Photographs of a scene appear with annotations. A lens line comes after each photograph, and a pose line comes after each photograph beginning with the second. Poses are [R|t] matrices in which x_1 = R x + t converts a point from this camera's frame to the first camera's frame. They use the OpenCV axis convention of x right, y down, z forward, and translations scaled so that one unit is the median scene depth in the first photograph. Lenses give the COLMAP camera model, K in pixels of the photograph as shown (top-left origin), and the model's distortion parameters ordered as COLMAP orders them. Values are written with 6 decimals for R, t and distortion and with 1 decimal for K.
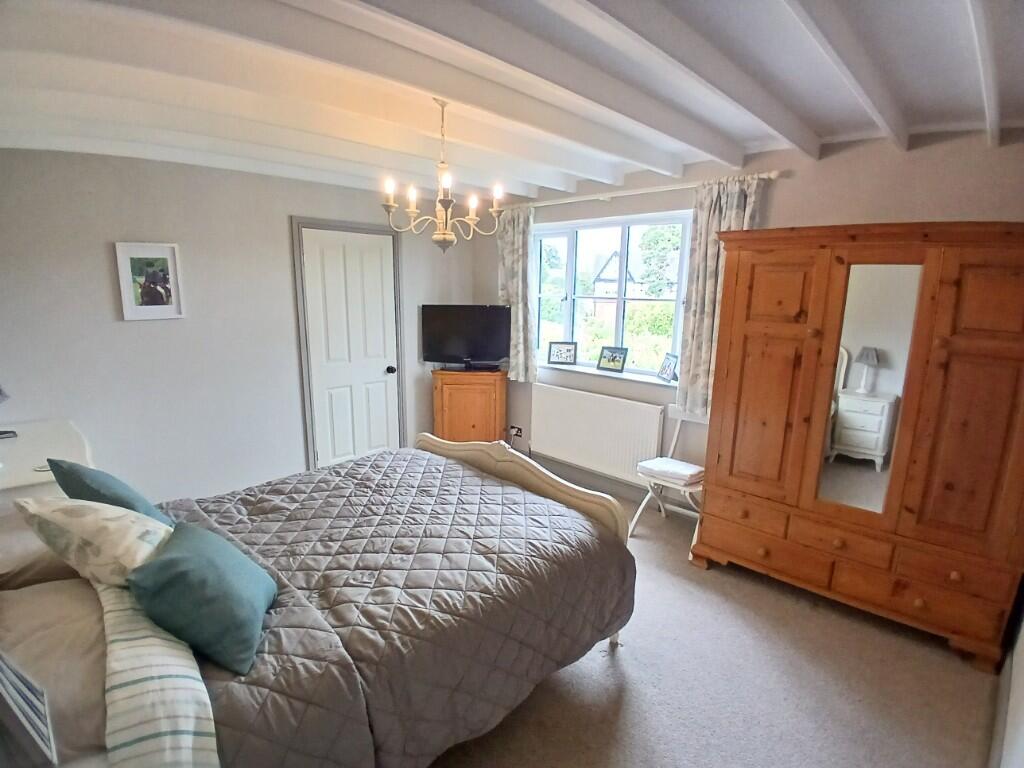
lens RADIAL K [[516.4, 0, 511.1], [0, 516.4, 392.2], [0, 0, 1]] dist [-0.004656, -0.000904]
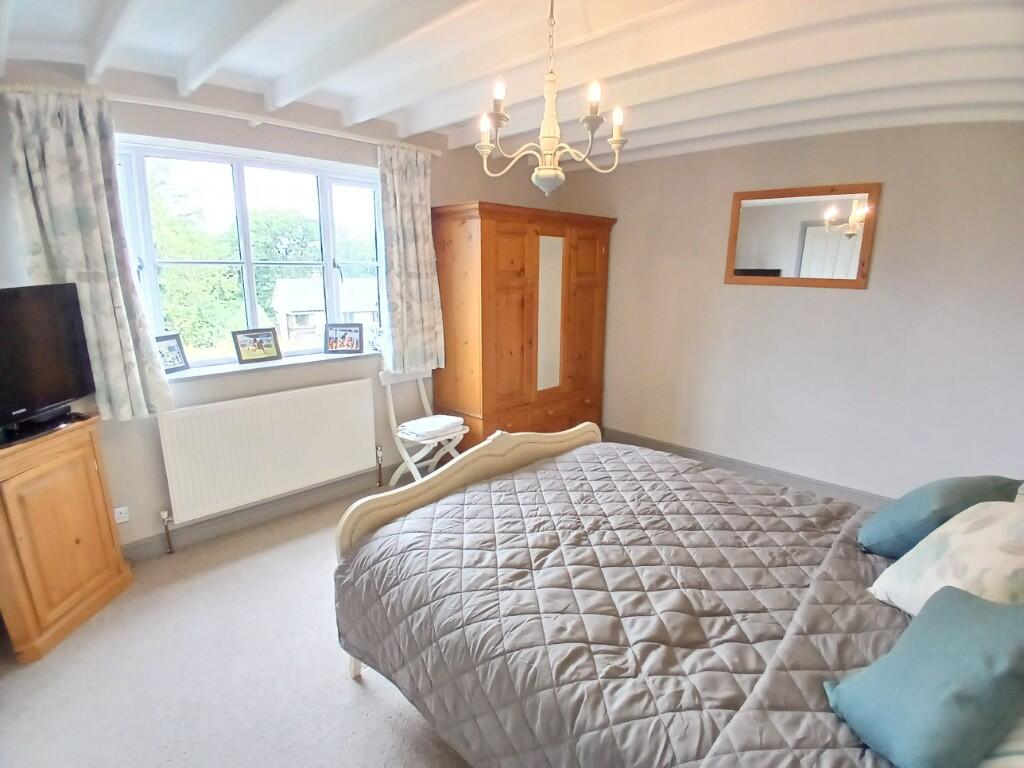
lens RADIAL K [[516.4, 0, 512.3], [0, 516.4, 377.5], [0, 0, 1]] dist [-0.004656, -0.000904]
pose [[0.014527, -0.225123, 0.974222, -0.740198], [0.199804, 0.955328, 0.217777, -0.150504], [-0.979728, 0.191490, 0.058858, 0.836204]]
